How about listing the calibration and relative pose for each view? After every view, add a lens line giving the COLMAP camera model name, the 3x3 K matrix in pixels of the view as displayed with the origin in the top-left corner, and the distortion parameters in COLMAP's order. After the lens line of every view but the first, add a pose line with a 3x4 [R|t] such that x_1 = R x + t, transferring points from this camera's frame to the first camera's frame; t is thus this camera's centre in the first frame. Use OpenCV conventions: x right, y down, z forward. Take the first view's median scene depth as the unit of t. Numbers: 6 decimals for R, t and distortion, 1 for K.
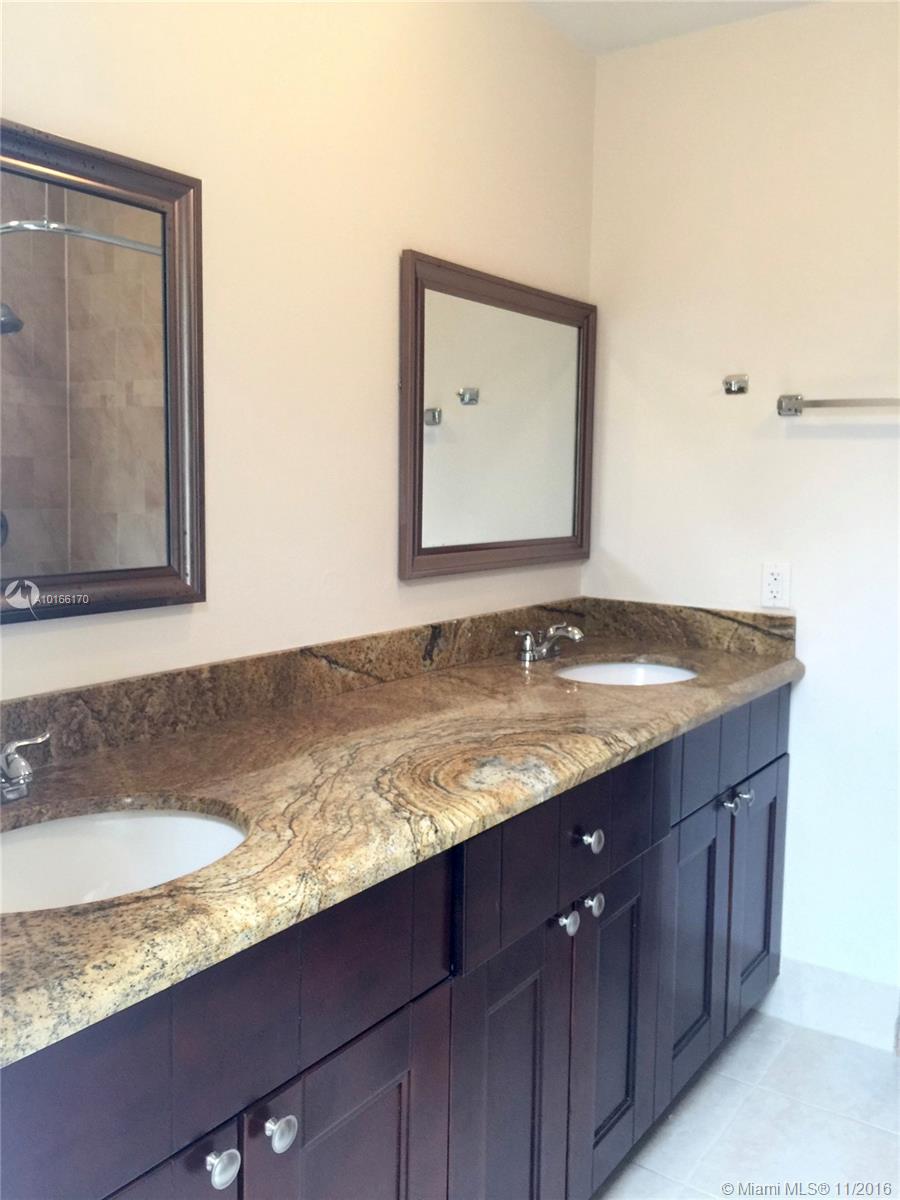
lens RADIAL K [[1052.0, 0, 450.9], [0, 1052.0, 594.2], [0, 0, 1]] dist [0.062501, -0.044551]
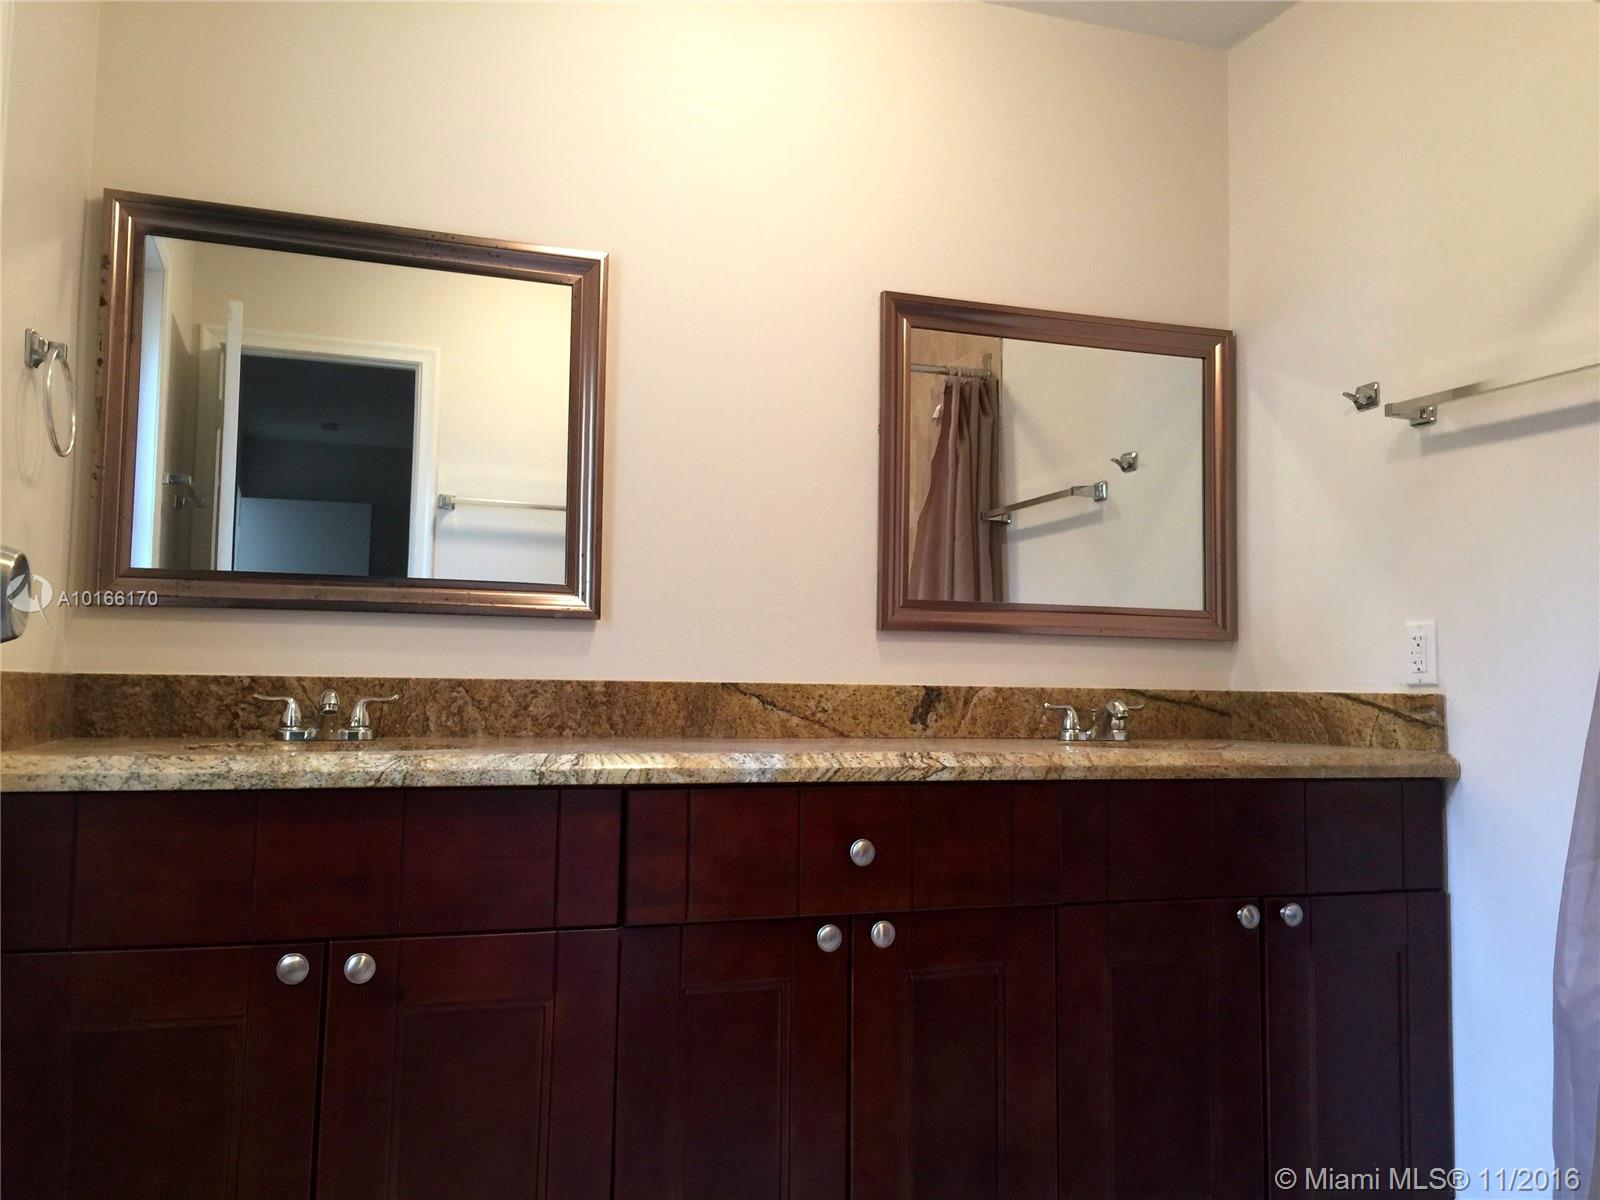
lens RADIAL K [[1402.6, 0, 810.9], [0, 1402.6, 611.0], [0, 0, 1]] dist [0.062501, -0.044551]
pose [[0.818121, -0.039439, -0.573693, 0.654001], [-0.065161, 0.984862, -0.160628, 0.182613], [0.571343, 0.168795, 0.803166, -0.033396]]
